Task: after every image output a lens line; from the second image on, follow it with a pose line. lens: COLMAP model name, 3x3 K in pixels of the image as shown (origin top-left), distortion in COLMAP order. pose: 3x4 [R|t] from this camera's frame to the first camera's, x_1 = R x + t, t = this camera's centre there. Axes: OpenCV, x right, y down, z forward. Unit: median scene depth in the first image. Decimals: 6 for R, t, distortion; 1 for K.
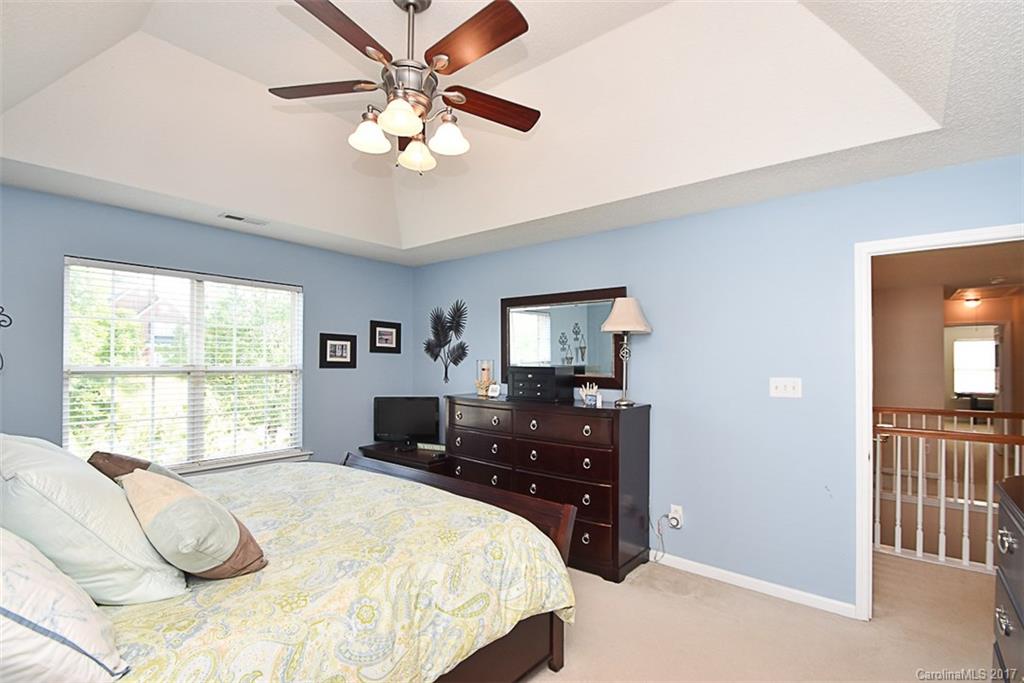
lens RADIAL K [[470.6, 0, 508.6], [0, 470.6, 346.1], [0, 0, 1]] dist [0.002369, 0.000345]
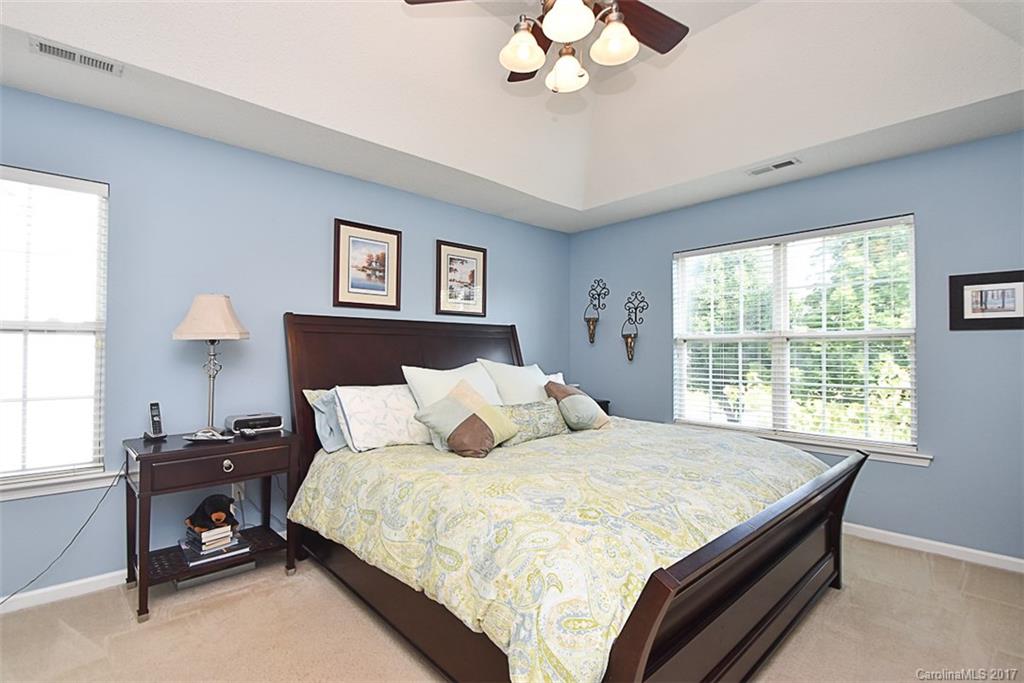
lens RADIAL K [[470.6, 0, 508.6], [0, 470.6, 346.1], [0, 0, 1]] dist [0.002369, 0.000345]
pose [[-0.137714, -0.019476, -0.990280, 0.388168], [0.032373, 0.999184, -0.024153, 0.077511], [0.989943, -0.035385, -0.136972, 0.588447]]
